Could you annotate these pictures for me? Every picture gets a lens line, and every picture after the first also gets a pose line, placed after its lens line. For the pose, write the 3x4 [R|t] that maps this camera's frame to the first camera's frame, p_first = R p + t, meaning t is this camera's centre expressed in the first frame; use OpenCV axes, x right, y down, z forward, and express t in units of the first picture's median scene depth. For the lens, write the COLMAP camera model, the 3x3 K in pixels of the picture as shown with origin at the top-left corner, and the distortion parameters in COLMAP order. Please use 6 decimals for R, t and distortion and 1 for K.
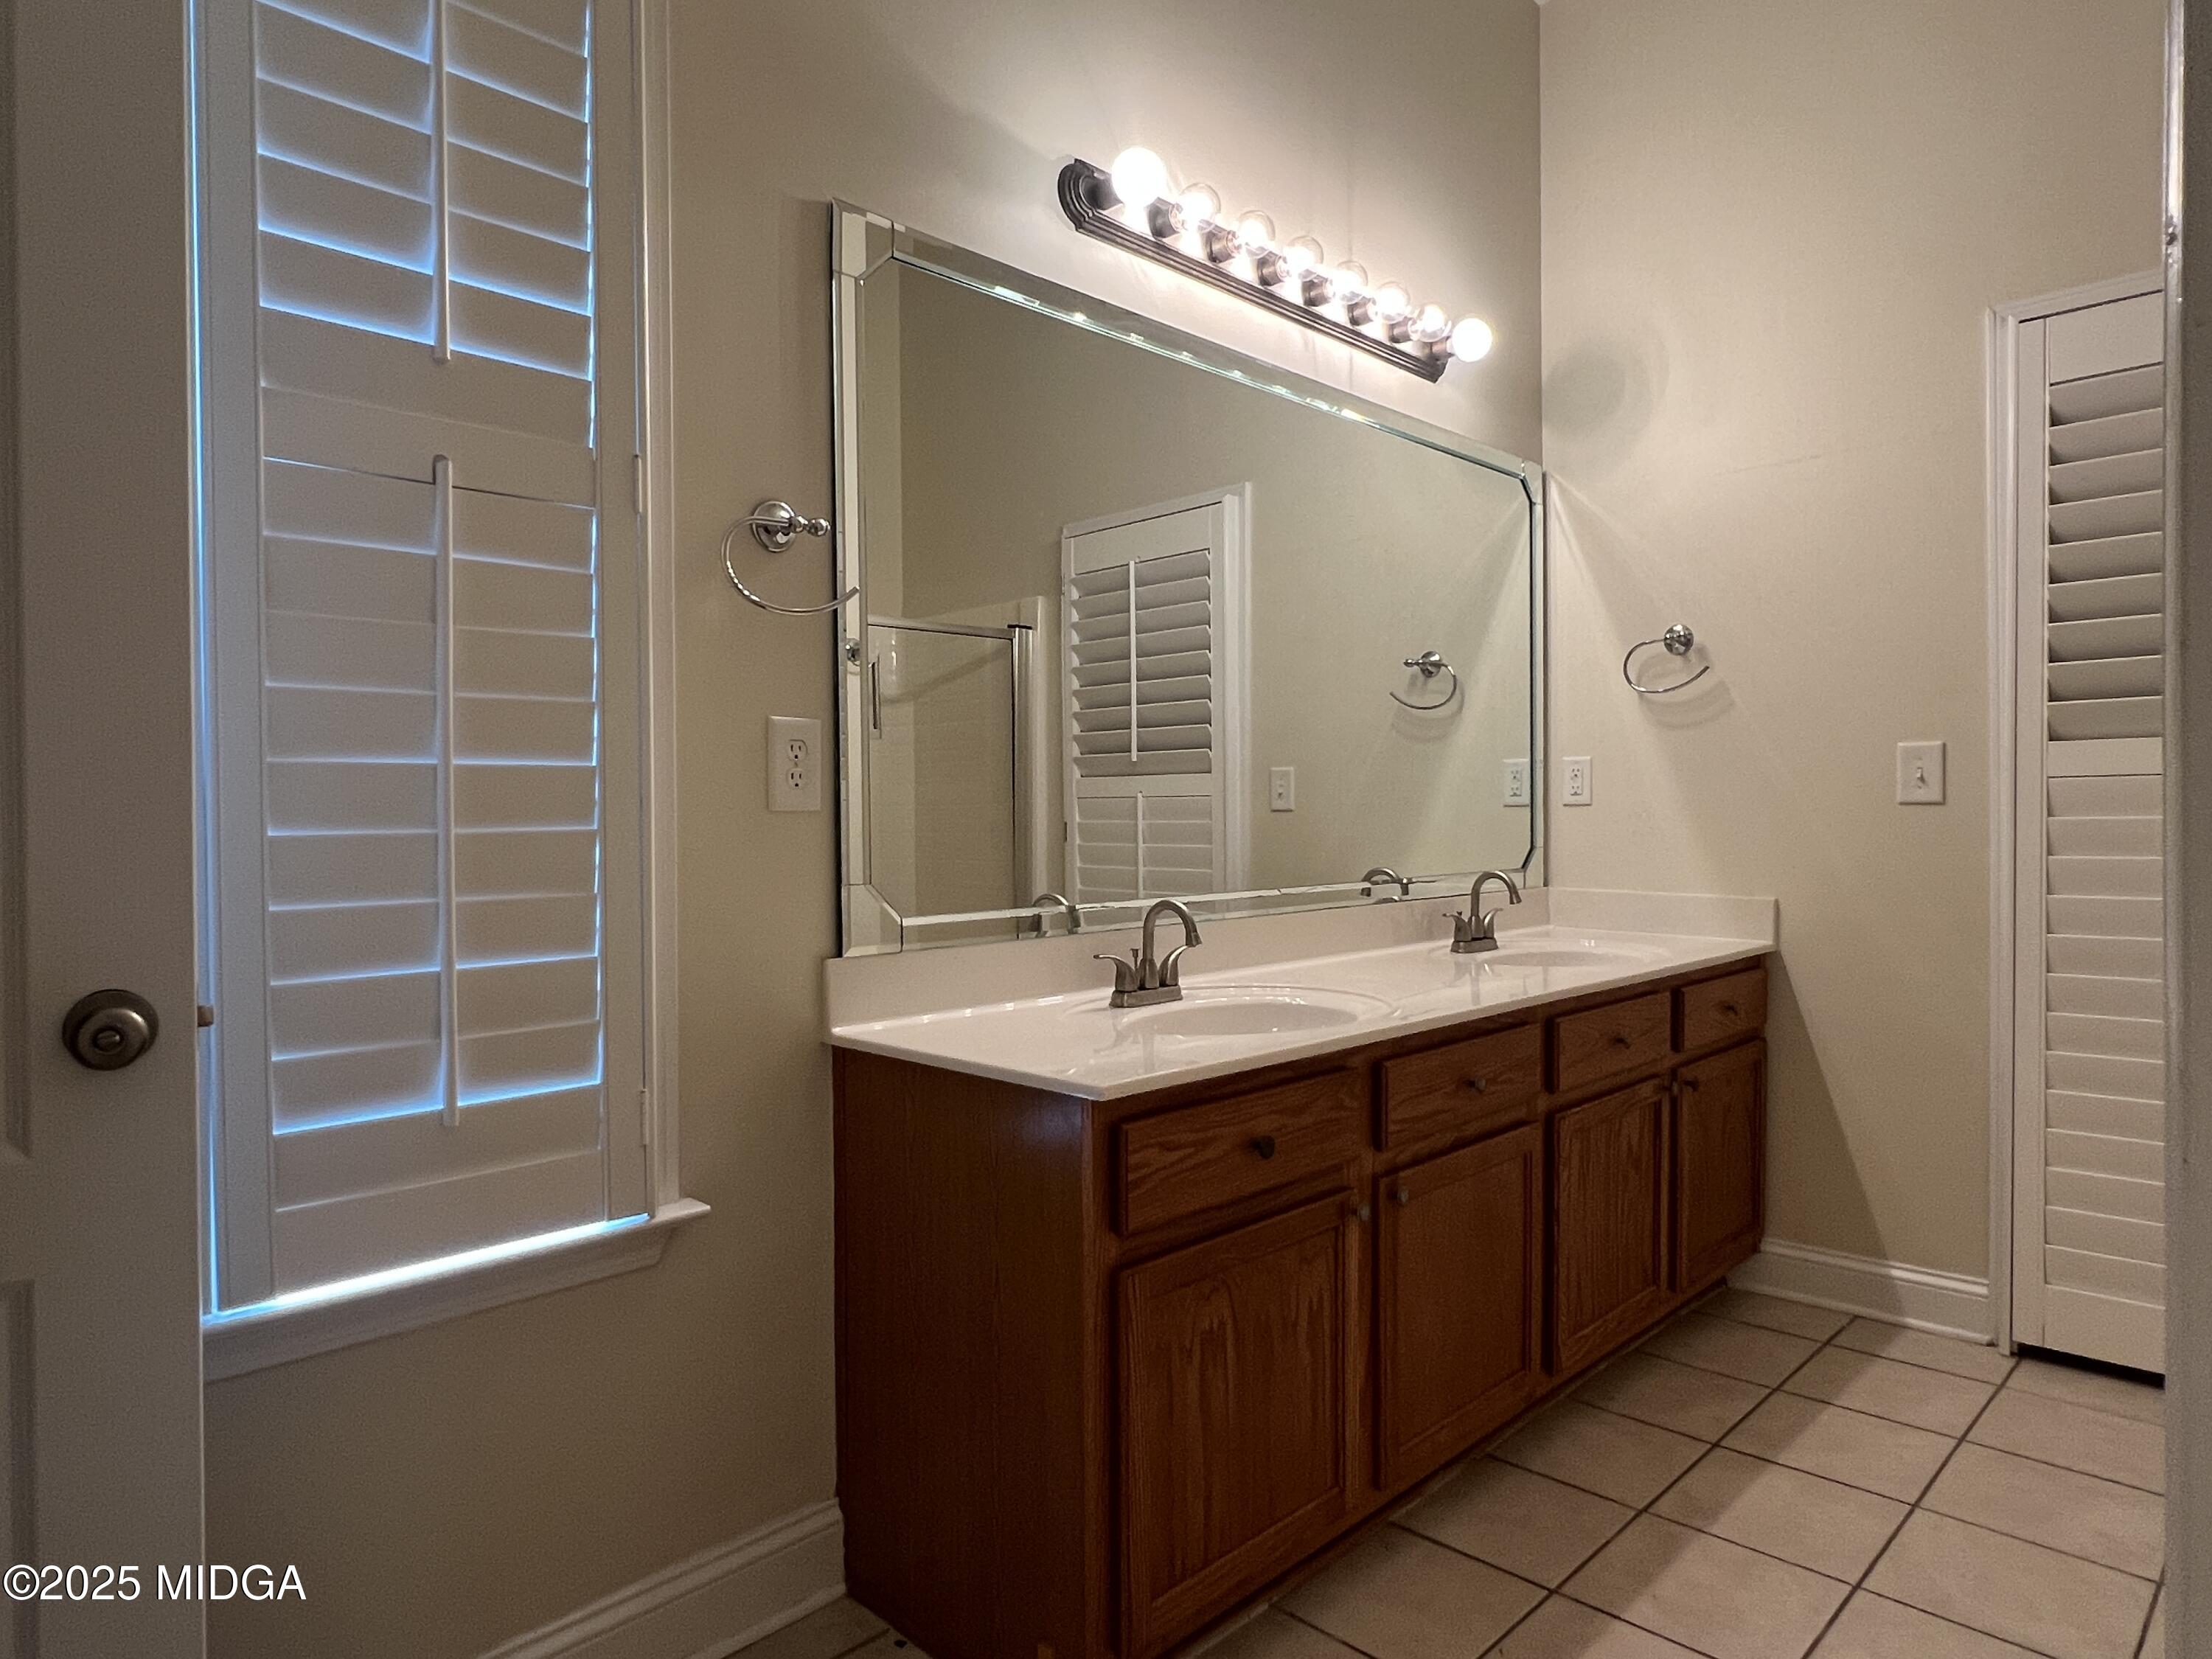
lens RADIAL K [[1324.1, 0, 1087.6], [0, 1324.1, 826.9], [0, 0, 1]] dist [0.003017, 0.000207]
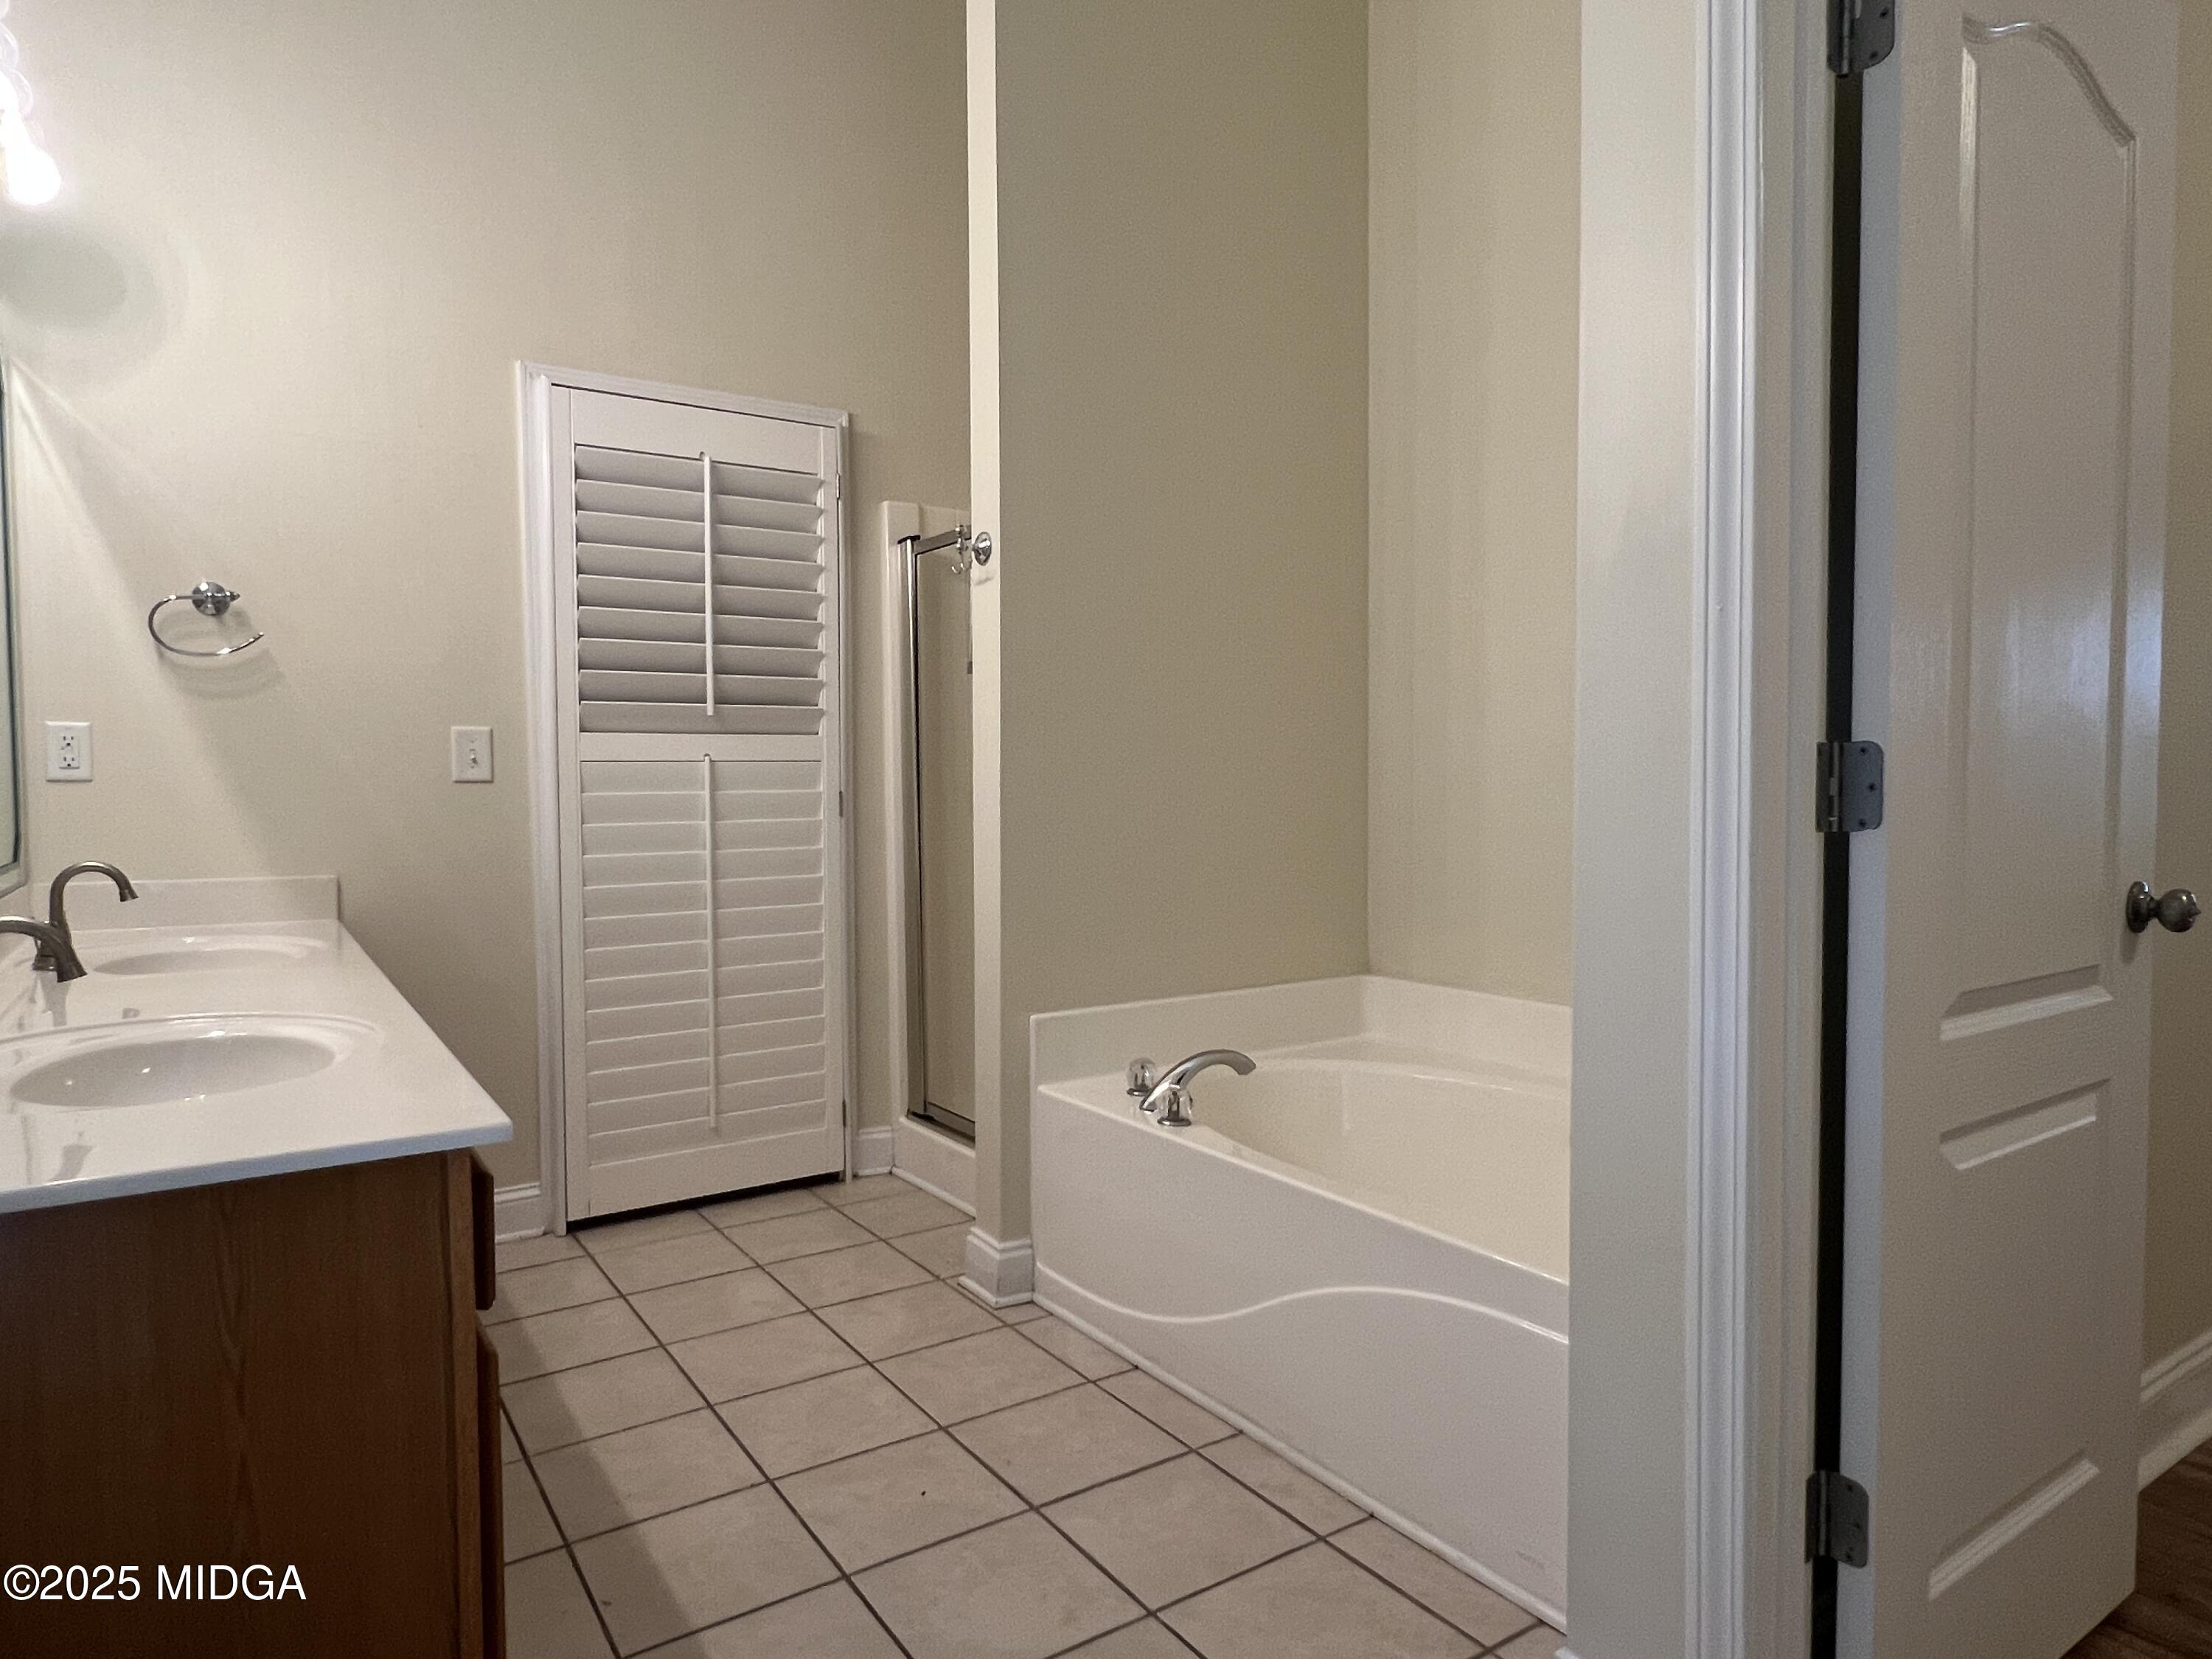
lens RADIAL K [[1324.1, 0, 1088.4], [0, 1324.1, 834.8], [0, 0, 1]] dist [0.003017, 0.000207]
pose [[0.199916, -0.027830, 0.979418, -0.385391], [0.014908, 0.999567, 0.025360, 0.006661], [-0.979700, 0.009531, 0.200244, 0.277159]]
